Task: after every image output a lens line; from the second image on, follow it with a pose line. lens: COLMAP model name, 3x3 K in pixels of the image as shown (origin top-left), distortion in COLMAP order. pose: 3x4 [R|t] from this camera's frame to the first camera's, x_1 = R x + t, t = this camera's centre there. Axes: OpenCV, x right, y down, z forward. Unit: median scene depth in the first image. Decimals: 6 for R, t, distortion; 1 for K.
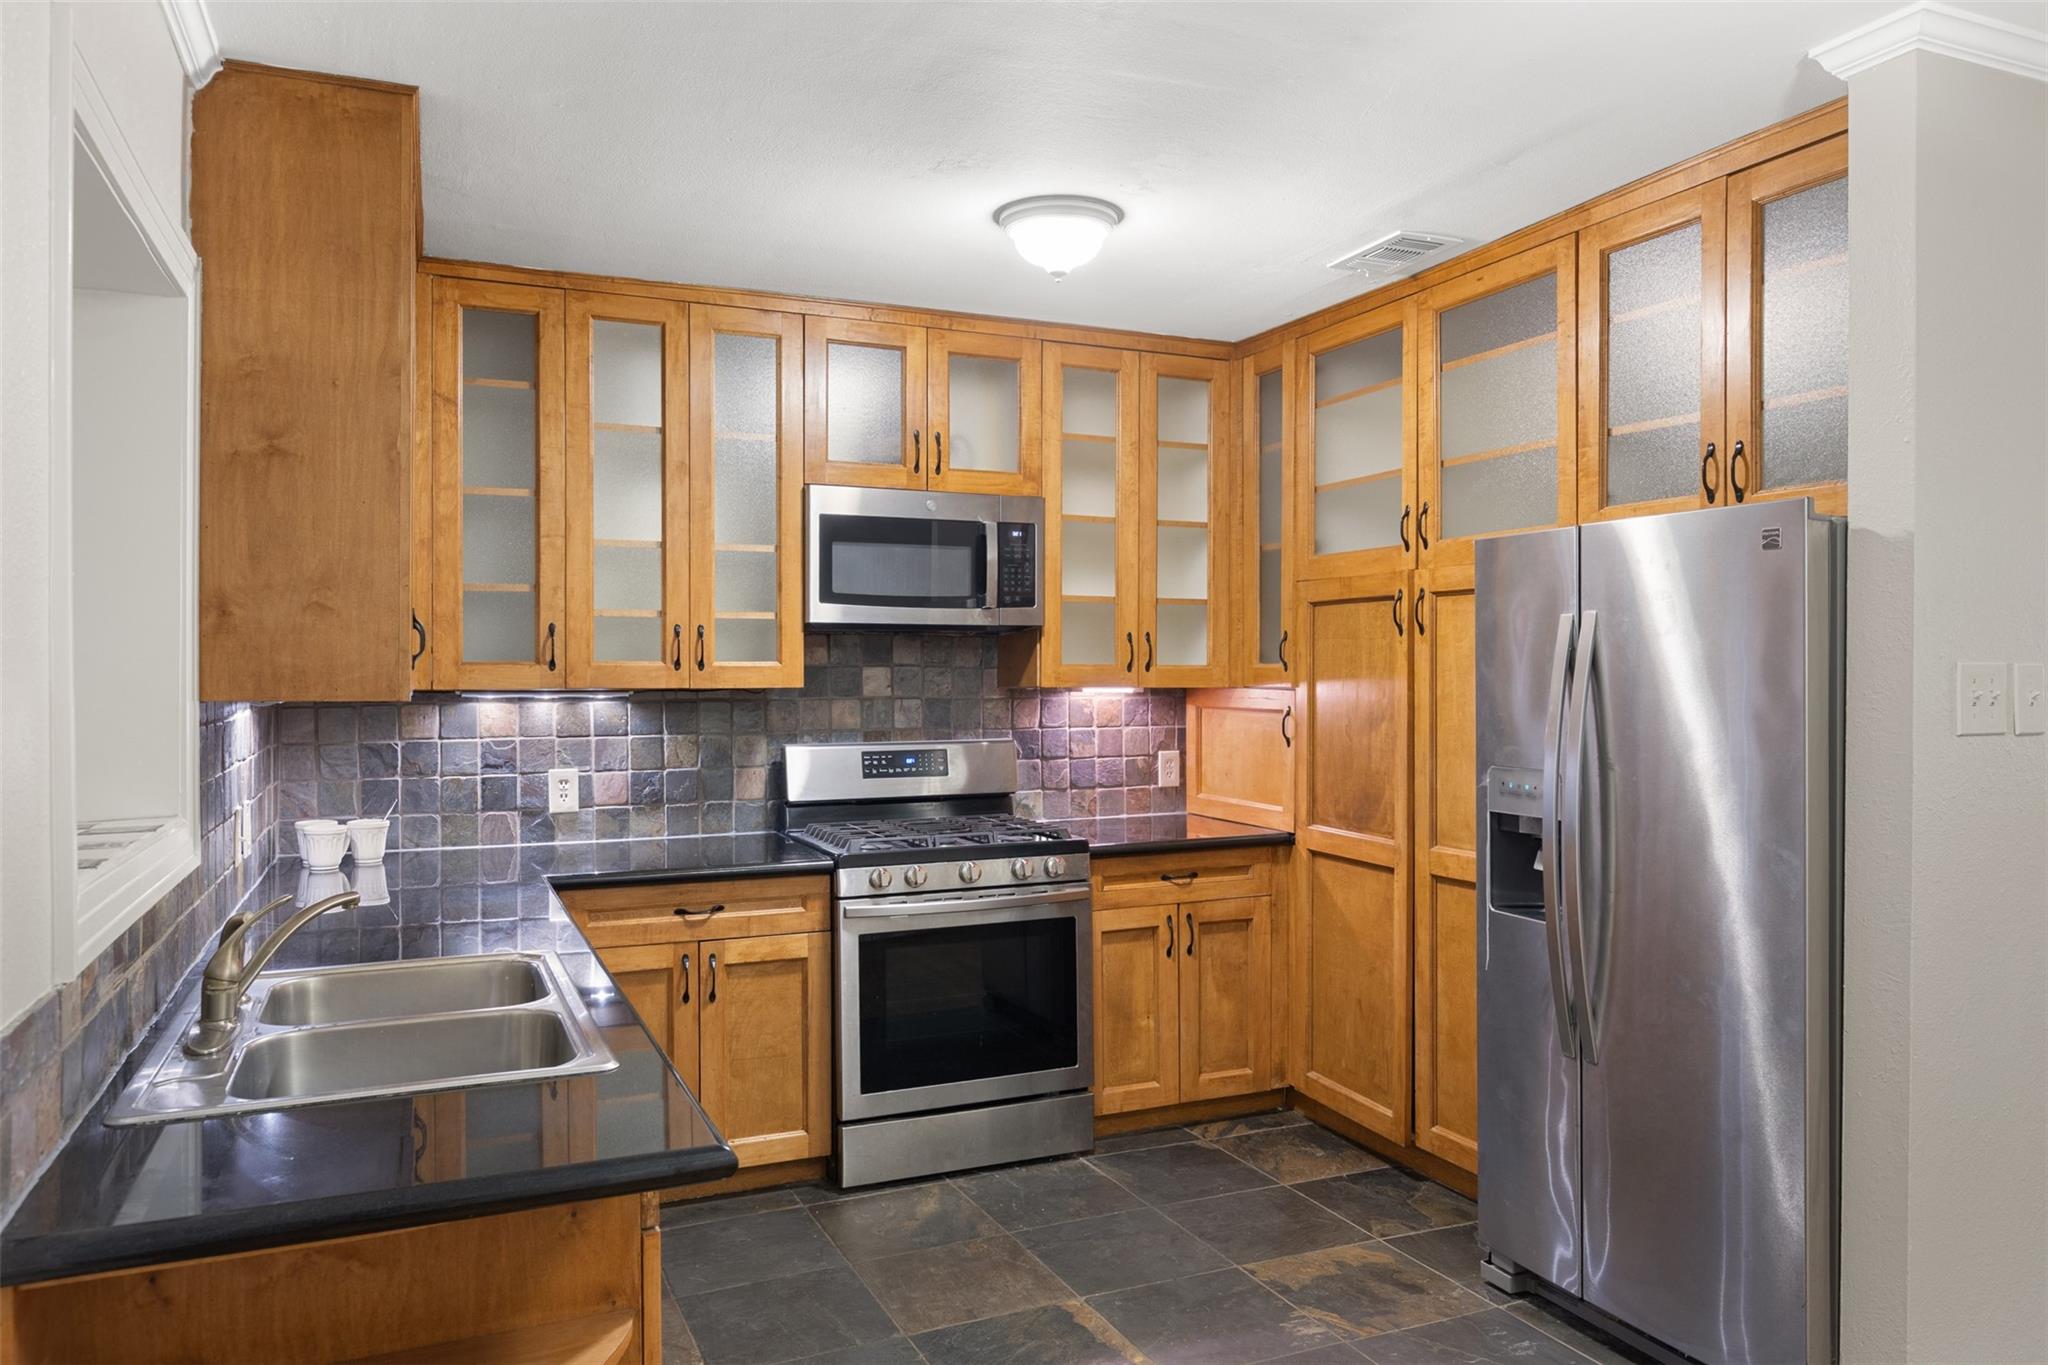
lens RADIAL K [[1404.4, 0, 1027.0], [0, 1404.4, 678.4], [0, 0, 1]] dist [-0.005561, -0.002483]
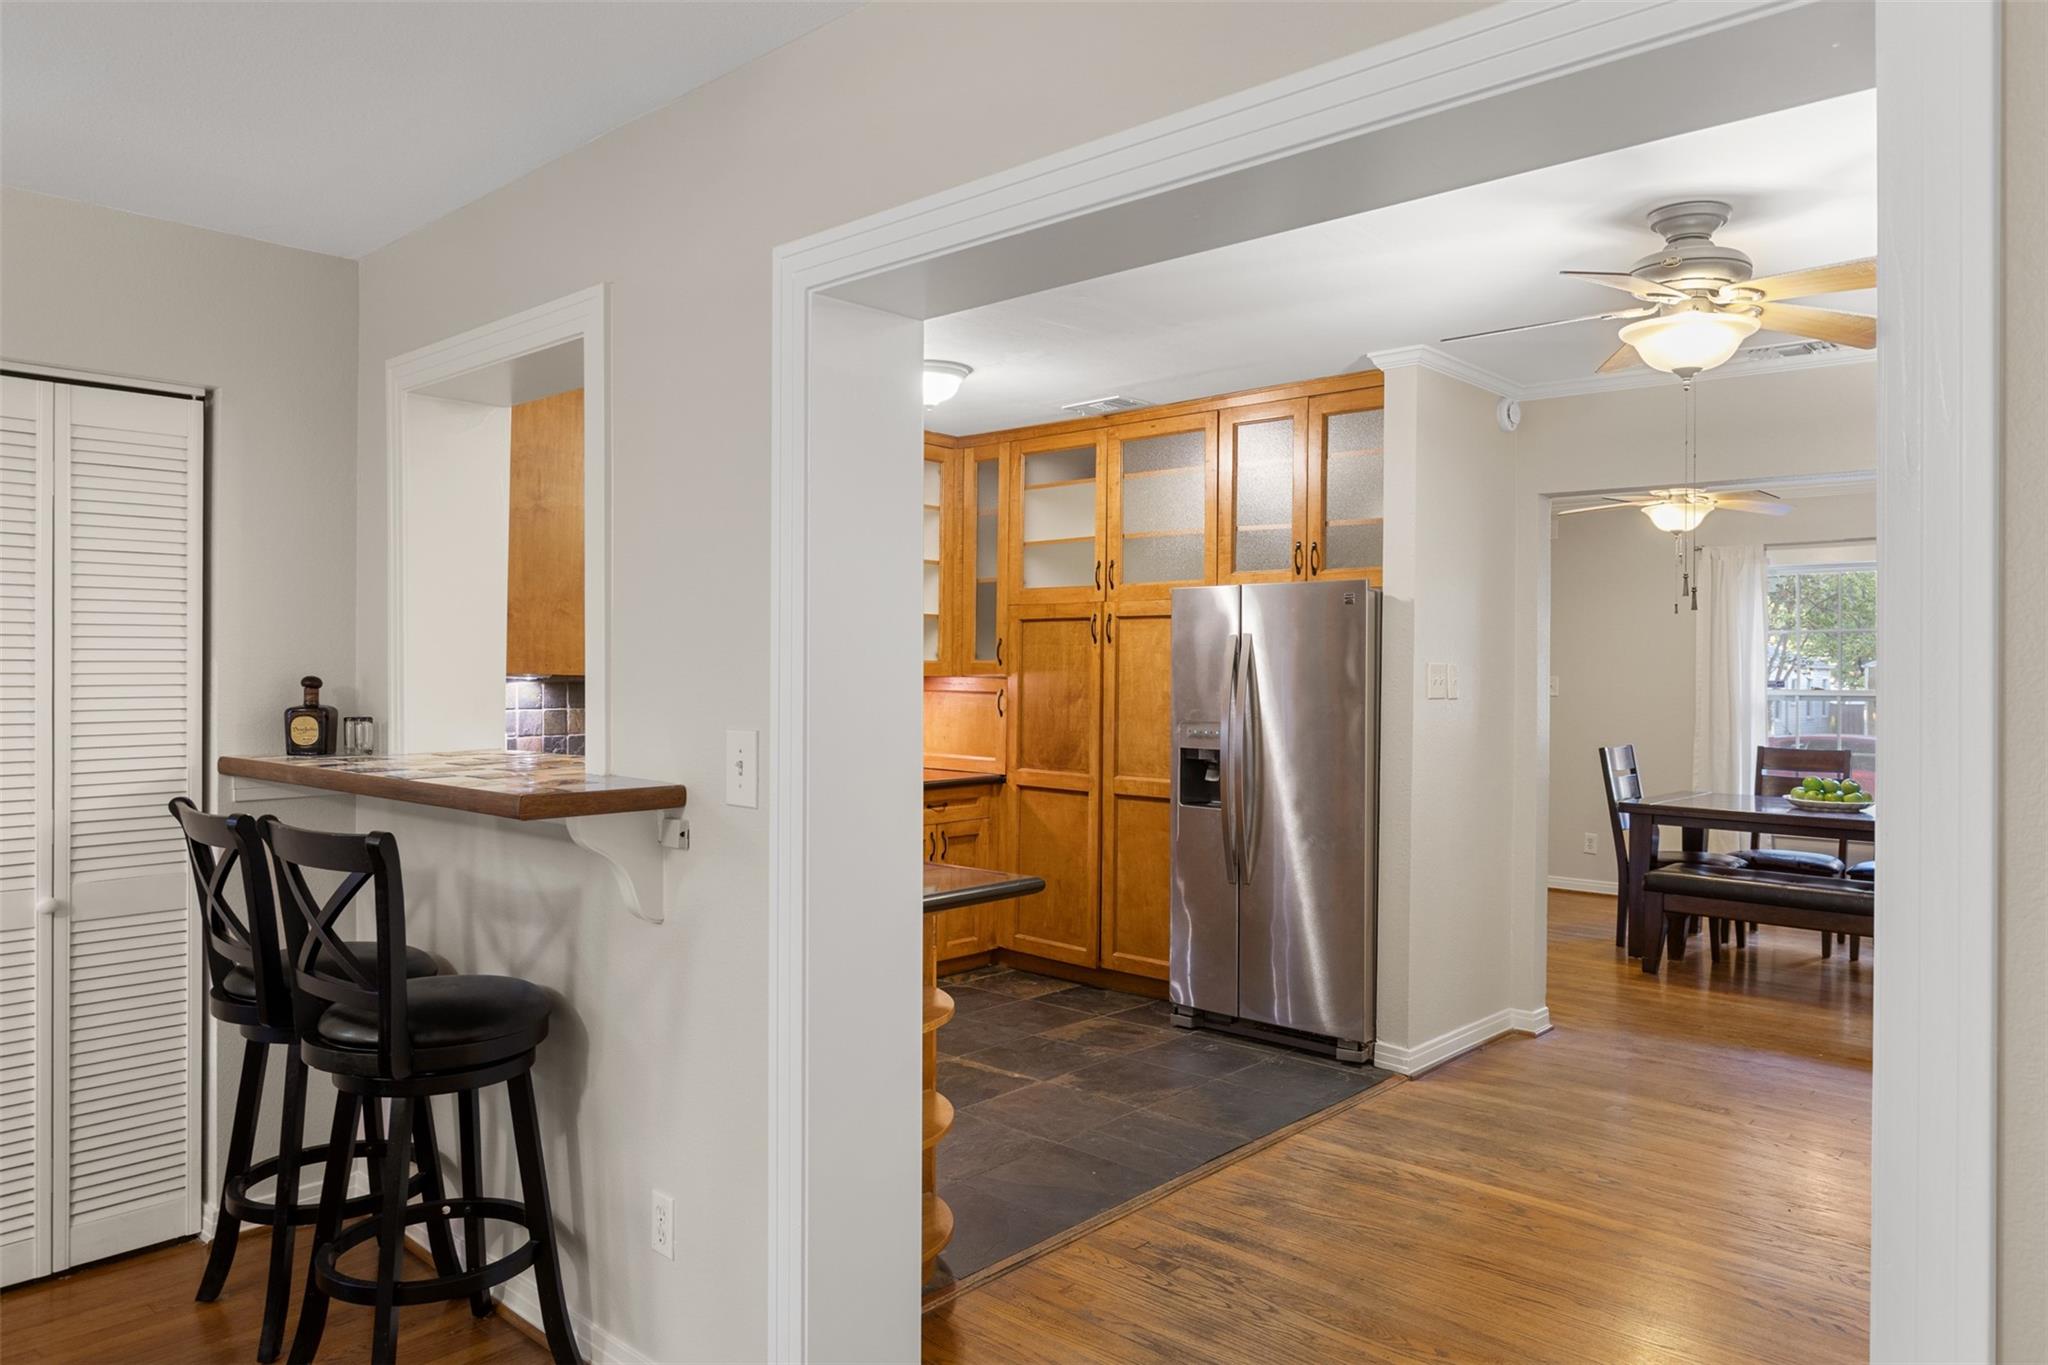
lens RADIAL K [[1344.5, 0, 1027.5], [0, 1344.5, 665.6], [0, 0, 1]] dist [-0.009945, -0.005218]
pose [[0.912435, 0.012197, 0.409041, -0.411577], [-0.008618, 0.999907, -0.010592, 0.011009], [-0.409132, 0.006140, 0.912455, -0.337491]]
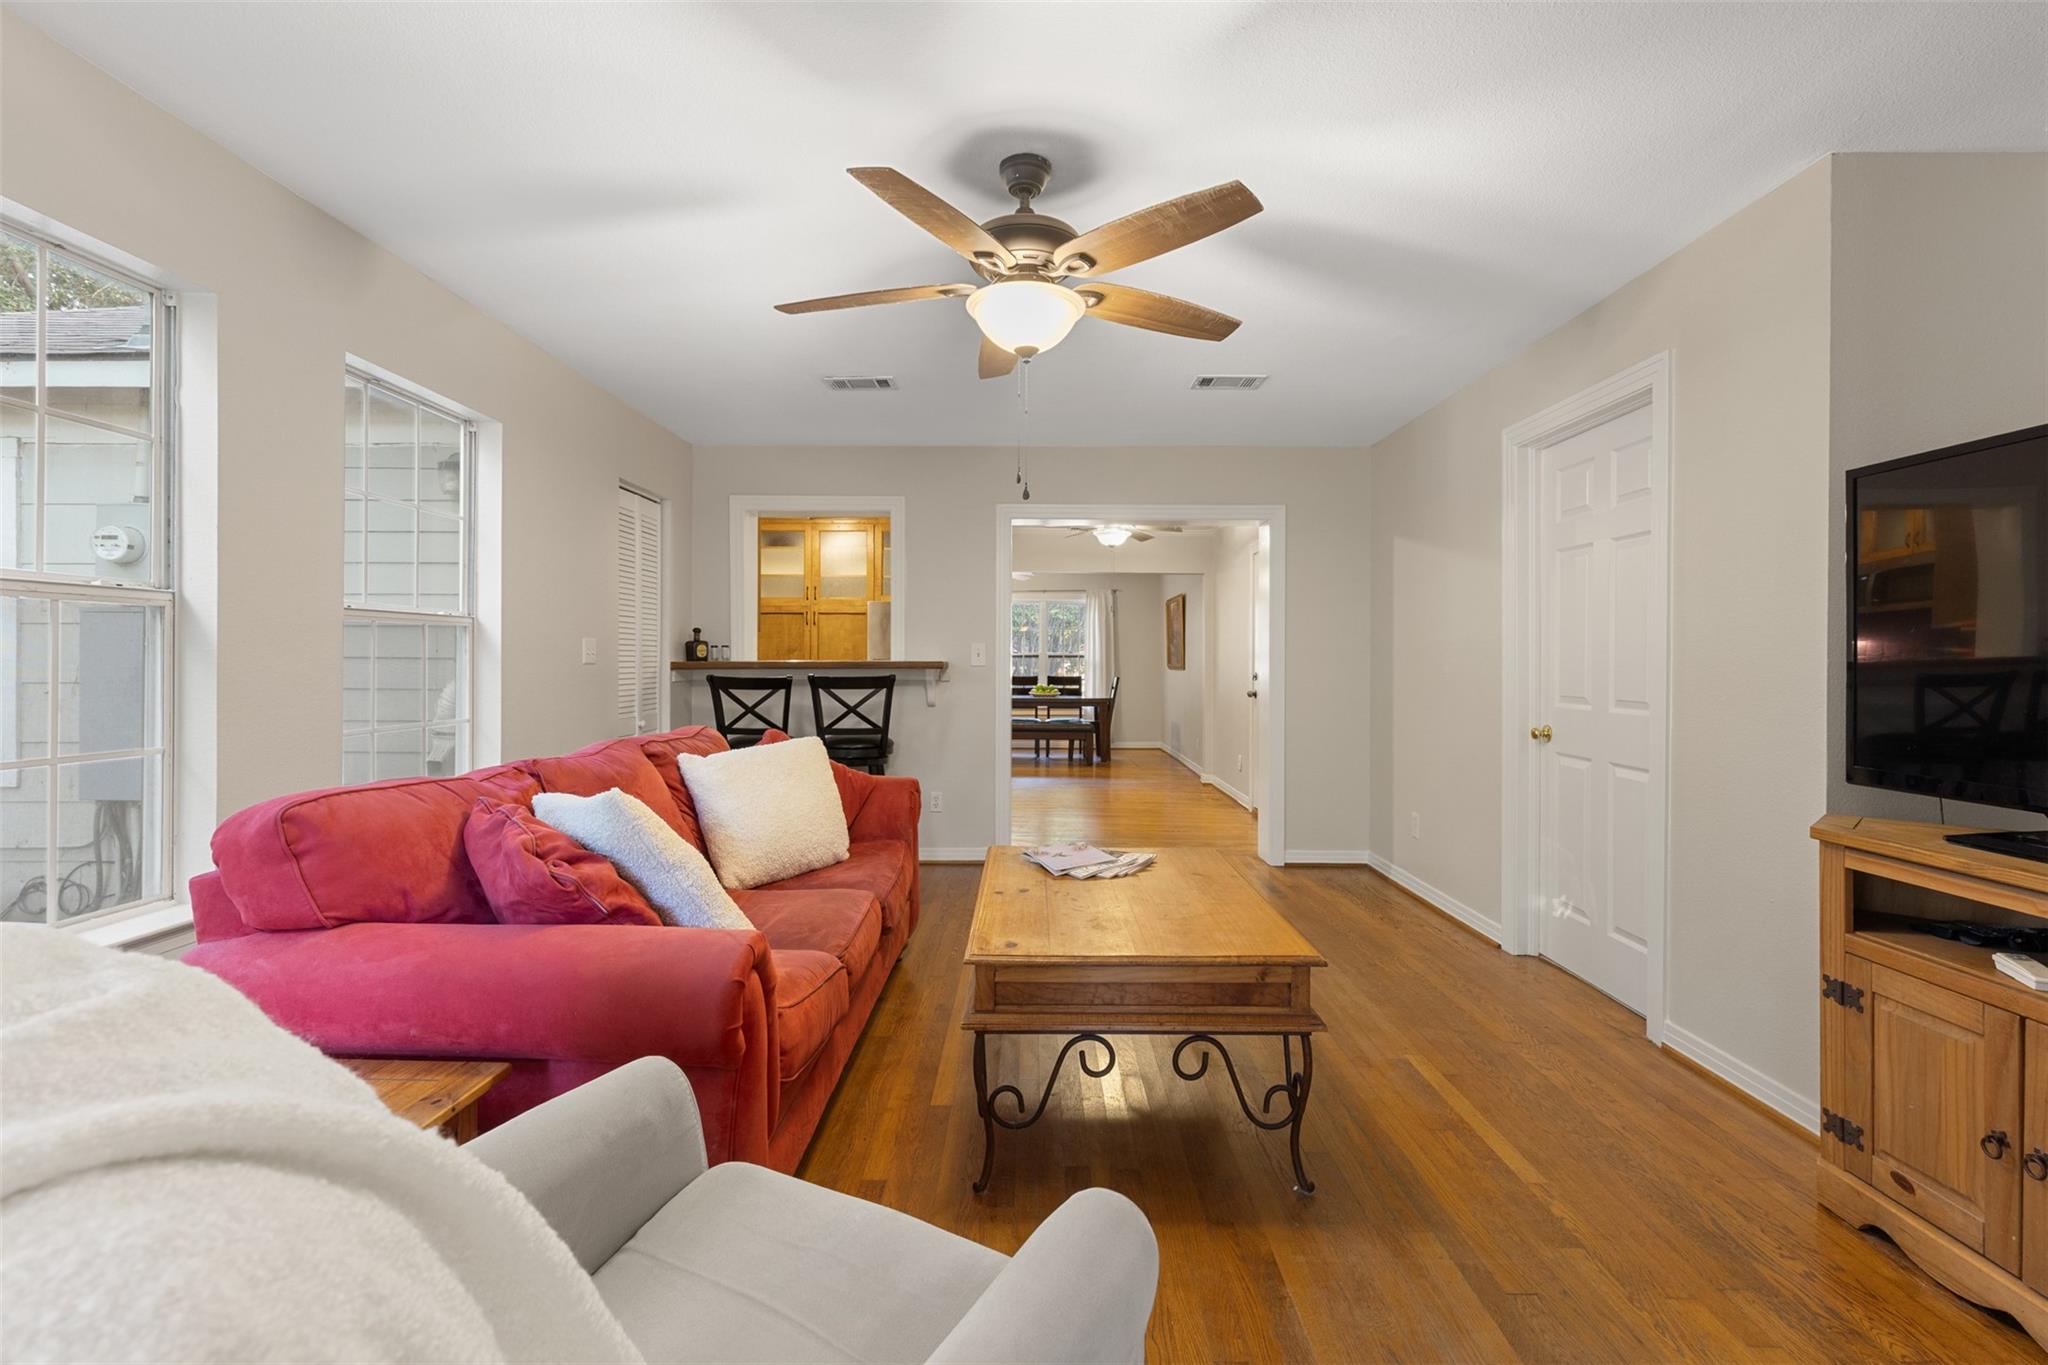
lens RADIAL K [[929.7, 0, 1031.5], [0, 929.7, 665.0], [0, 0, 1]] dist [0.004410, -0.000597]
pose [[0.401515, 0.002440, 0.915849, -1.520335], [0.000799, 0.999995, -0.003014, 0.070746], [-0.915852, 0.001942, 0.401511, -0.372402]]
